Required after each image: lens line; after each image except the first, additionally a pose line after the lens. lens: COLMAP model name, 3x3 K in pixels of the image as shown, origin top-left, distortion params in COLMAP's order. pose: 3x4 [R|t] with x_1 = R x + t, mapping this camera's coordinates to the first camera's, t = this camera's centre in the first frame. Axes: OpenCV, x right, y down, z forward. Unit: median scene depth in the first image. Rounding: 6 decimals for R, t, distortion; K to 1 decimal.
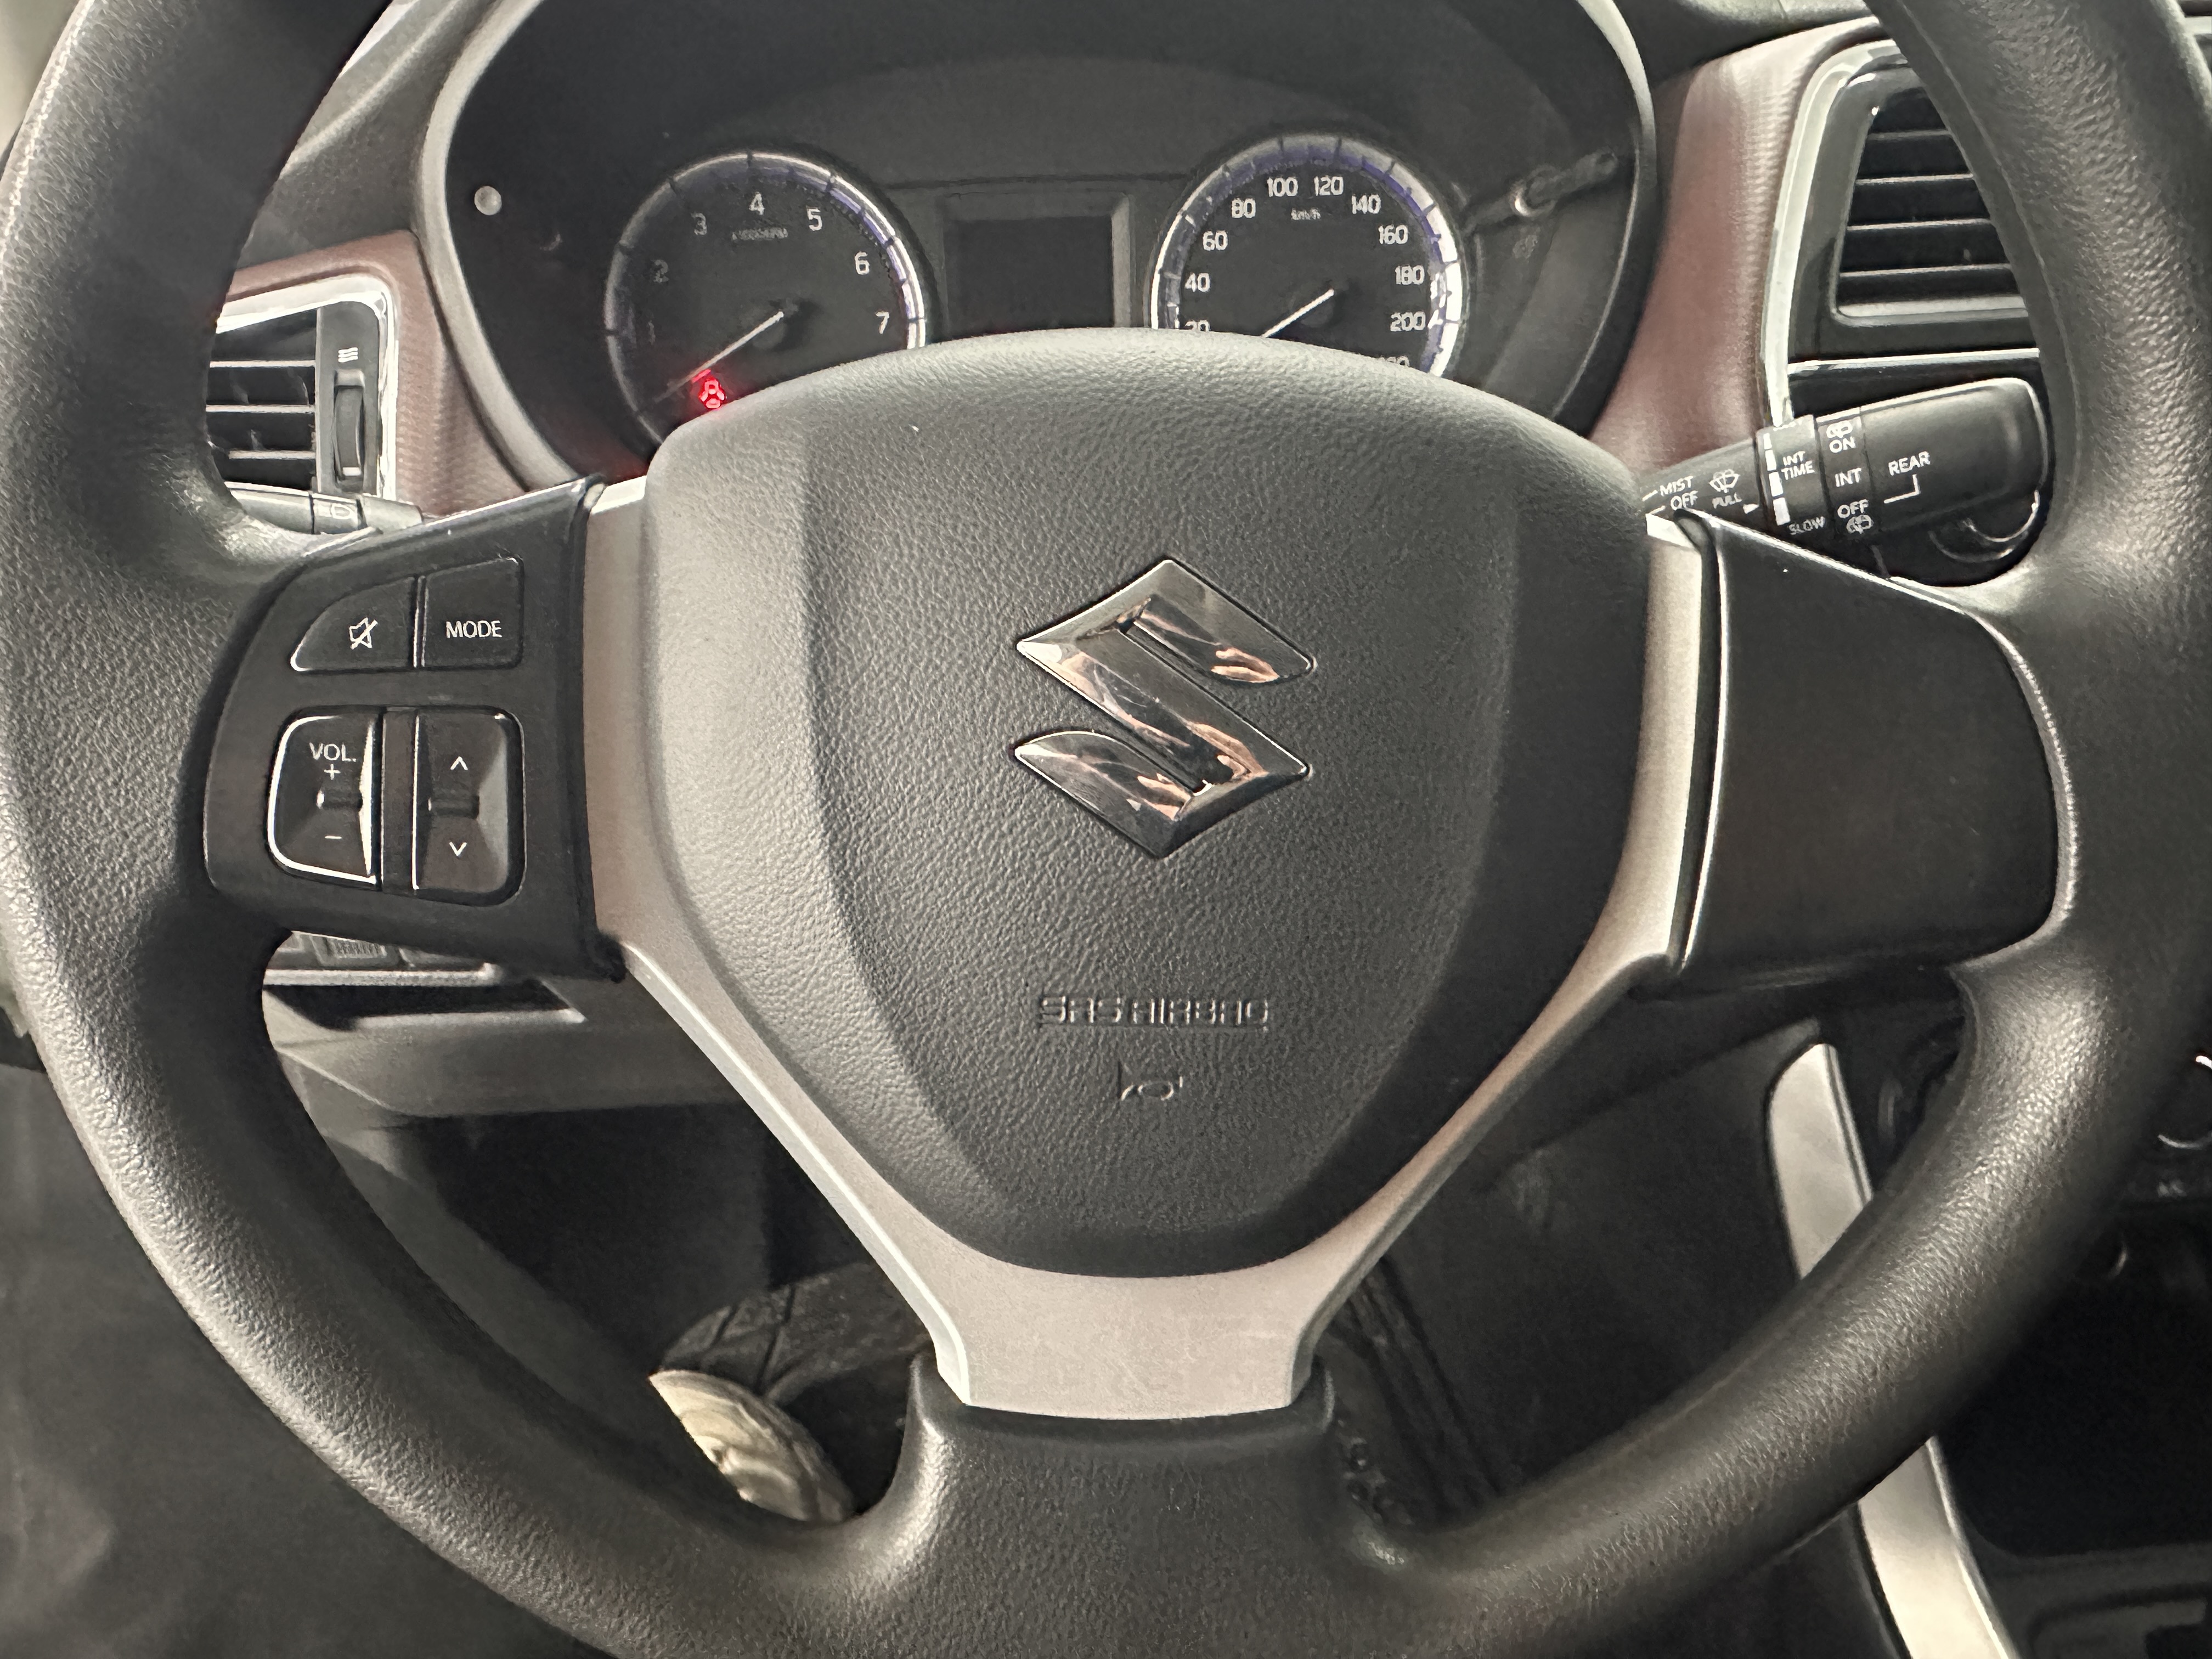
lens RADIAL K [[1603.3, 0, 1059.5], [0, 1603.3, 855.0], [0, 0, 1]] dist [0.013685, -0.035203]
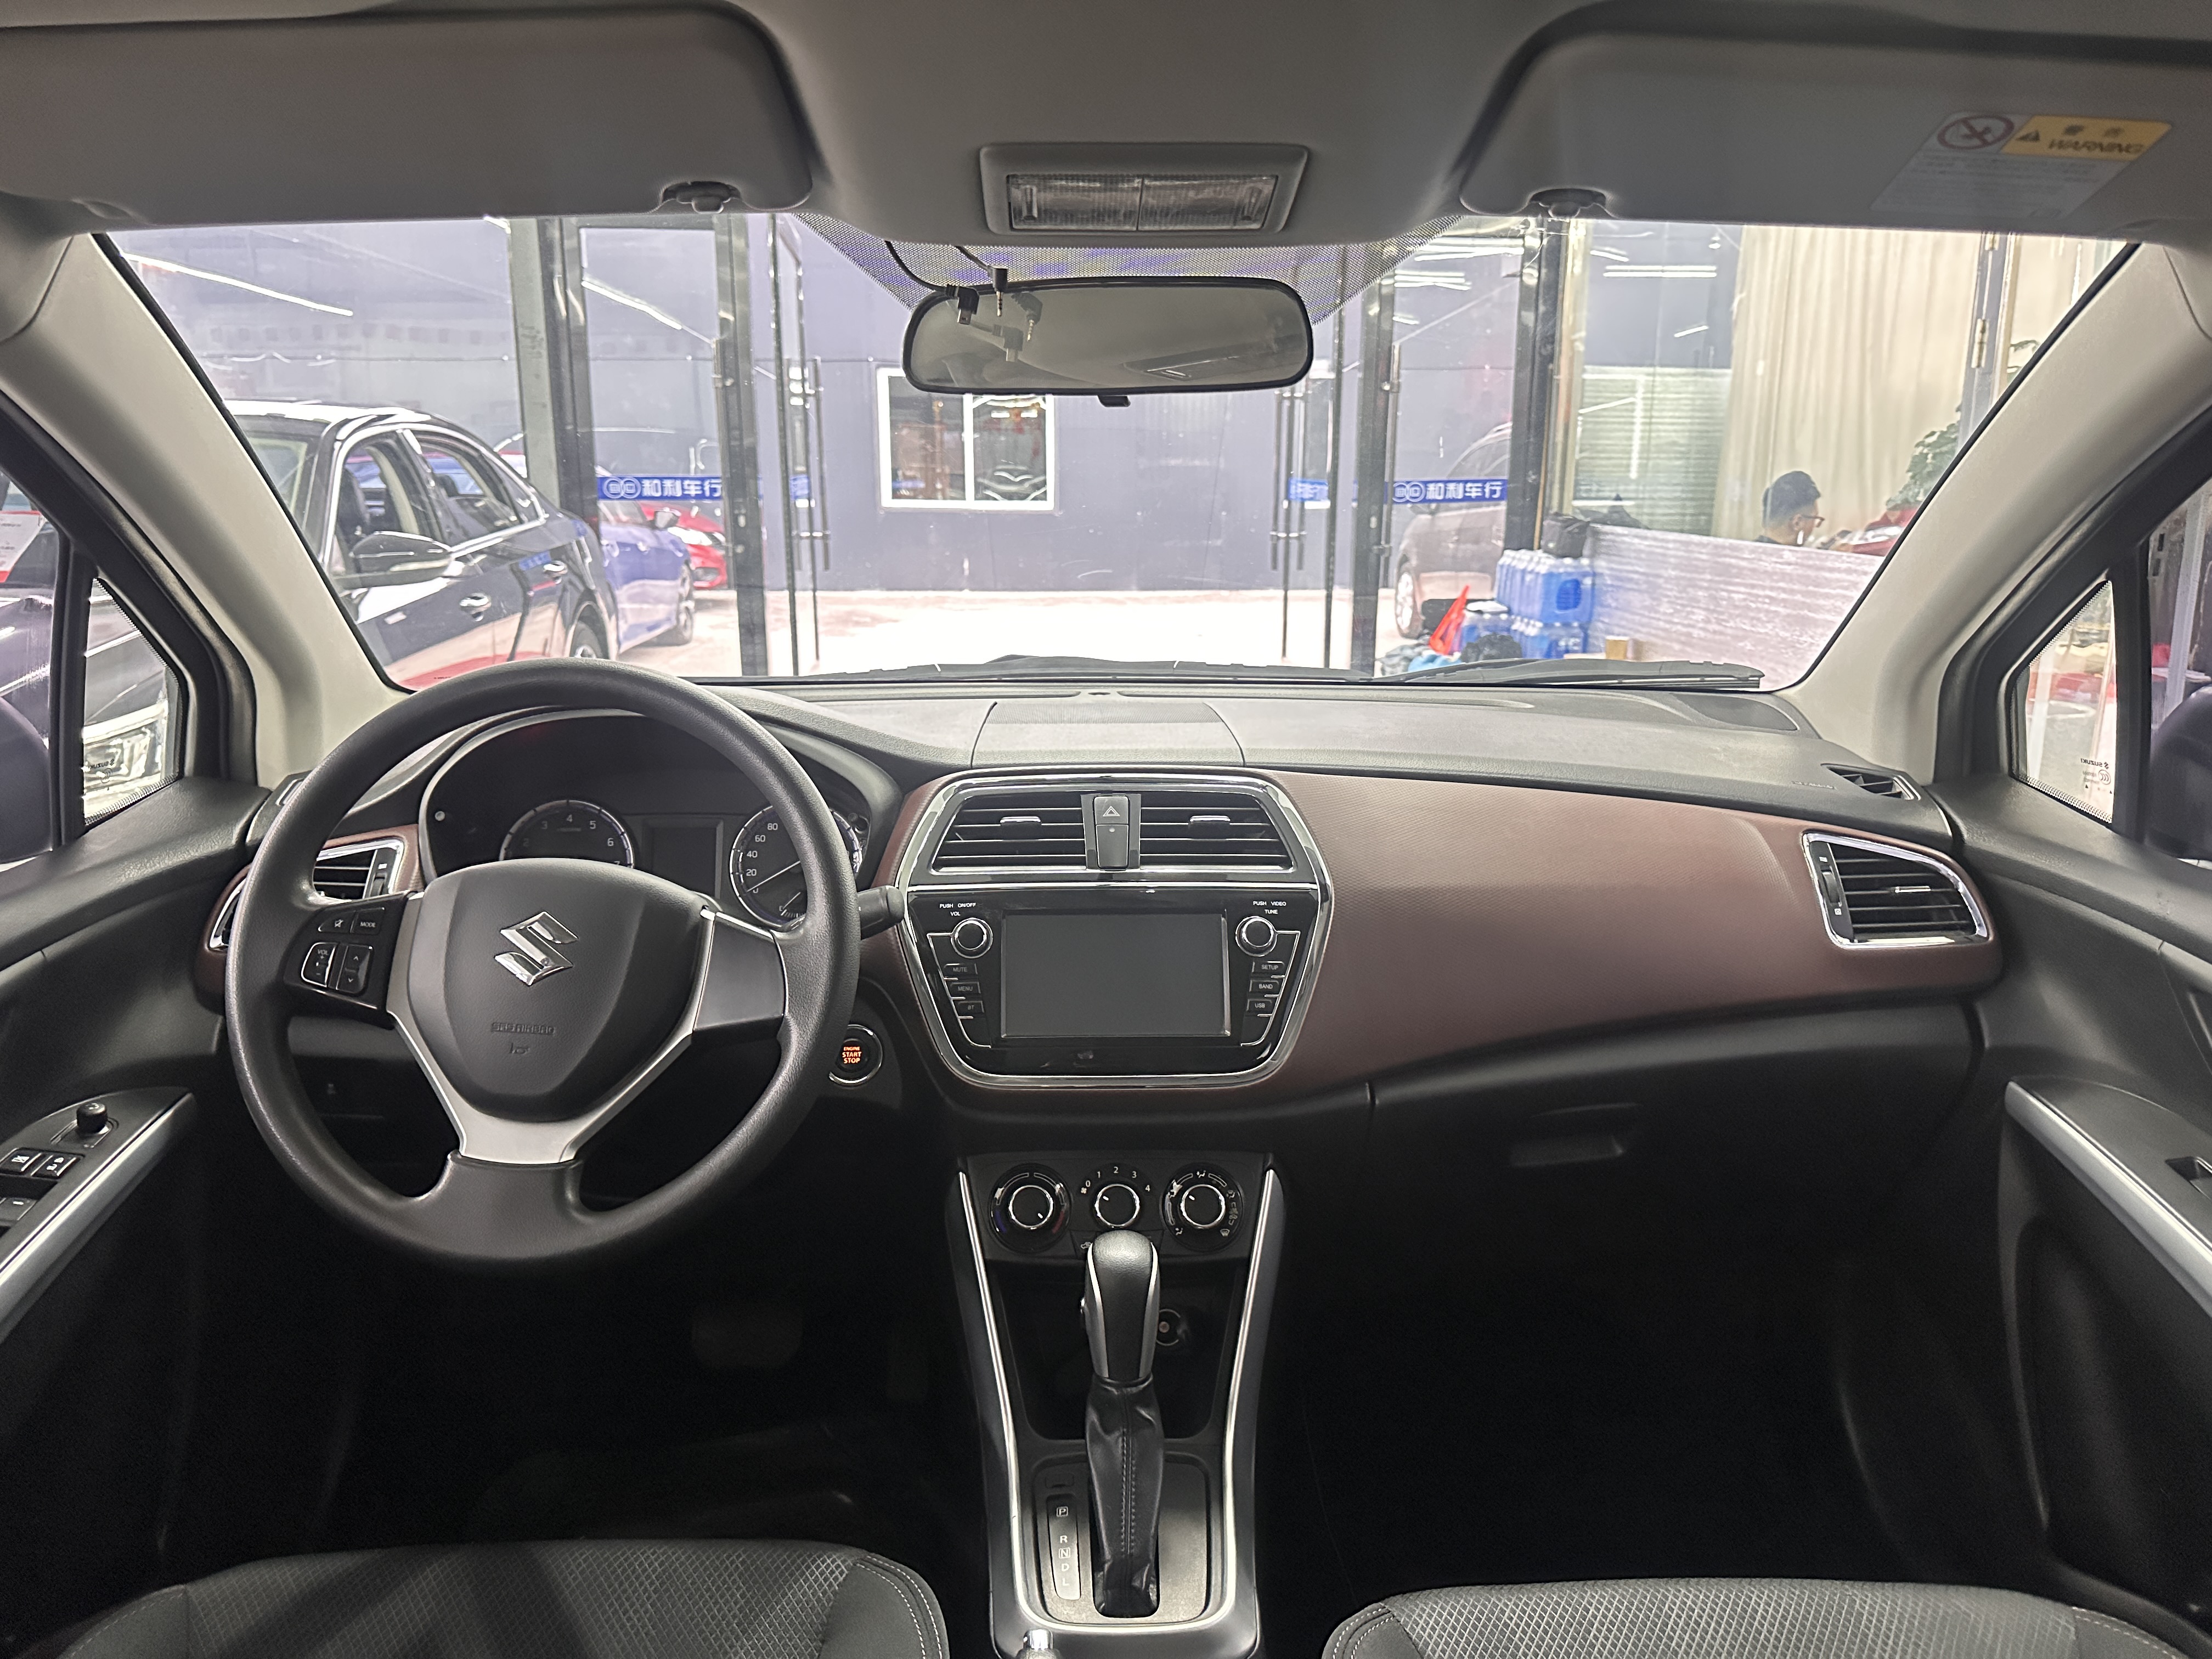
lens RADIAL K [[1603.3, 0, 1124.8], [0, 1603.3, 787.4], [0, 0, 1]] dist [0.013685, -0.035203]
pose [[0.997347, 0.024280, -0.068628, 0.865612], [-0.049112, 0.920290, -0.388141, 0.490275], [0.053734, 0.390482, 0.919041, -1.303596]]
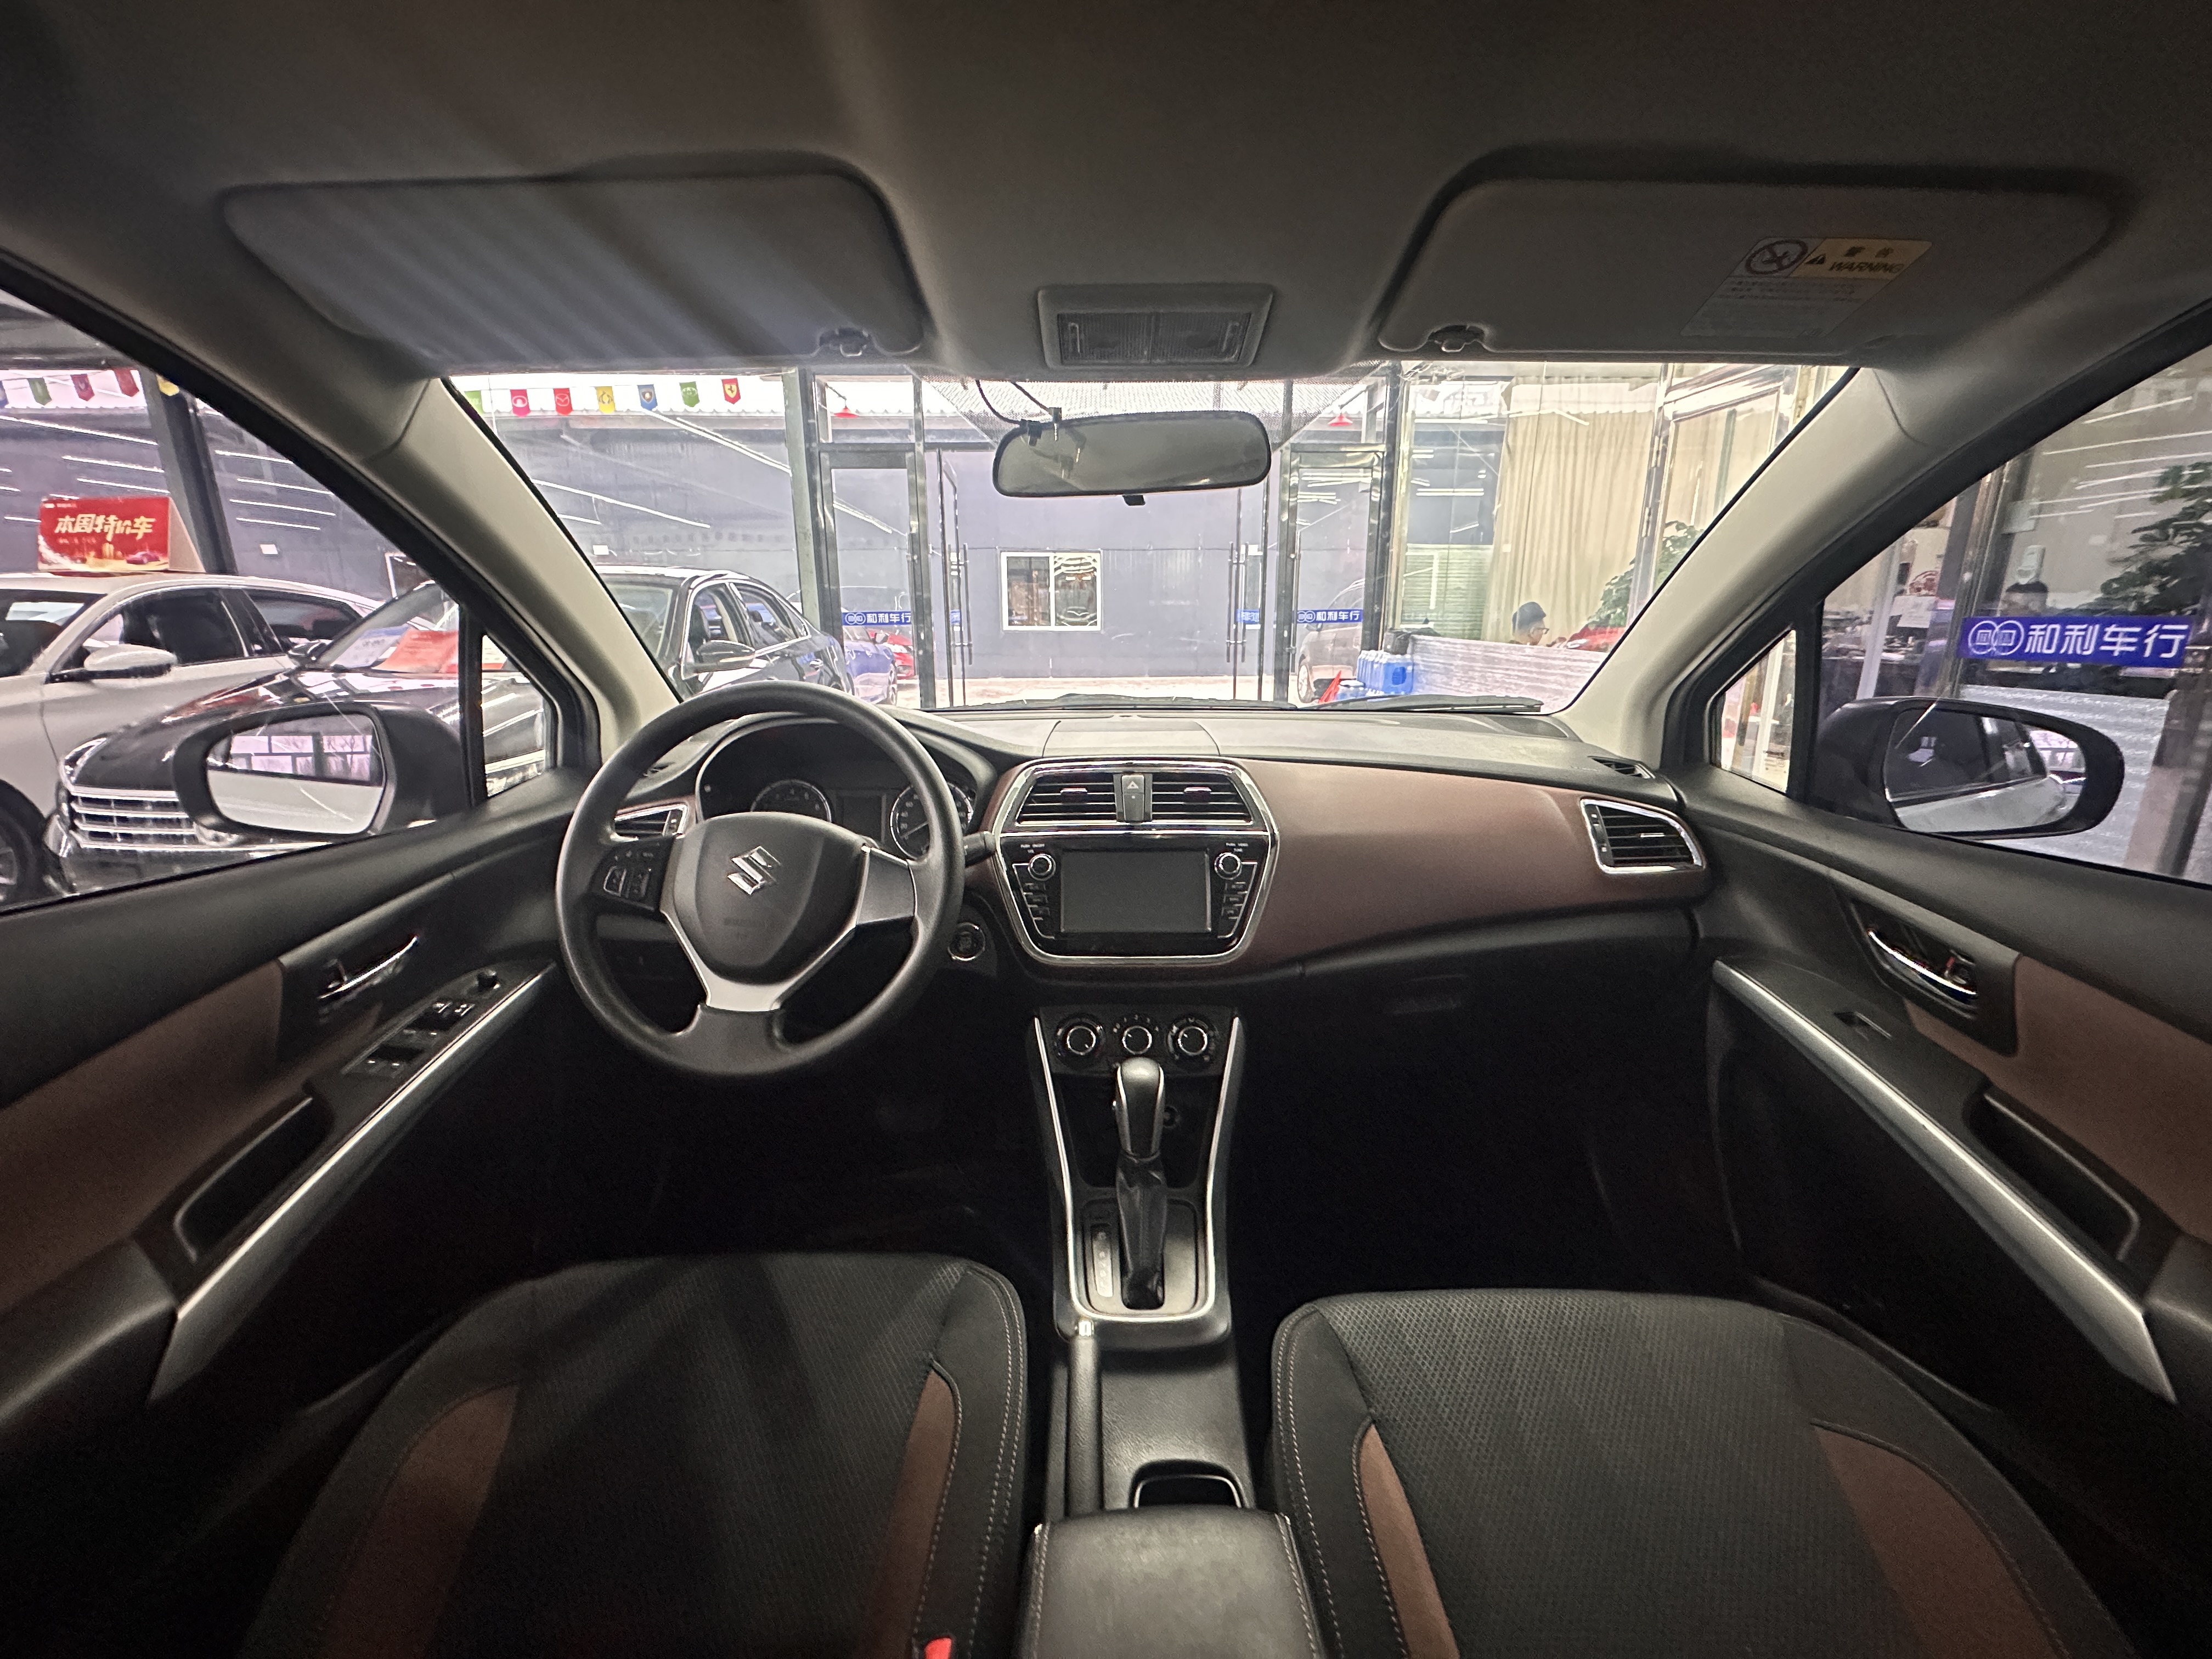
lens RADIAL K [[903.2, 0, 1118.1], [0, 903.2, 810.7], [0, 0, 1]] dist [-0.027389, 0.001474]
pose [[0.995254, 0.025210, -0.093989, 0.845410], [-0.058141, 0.928561, -0.366599, 0.415993], [0.078033, 0.370323, 0.925620, -1.003971]]
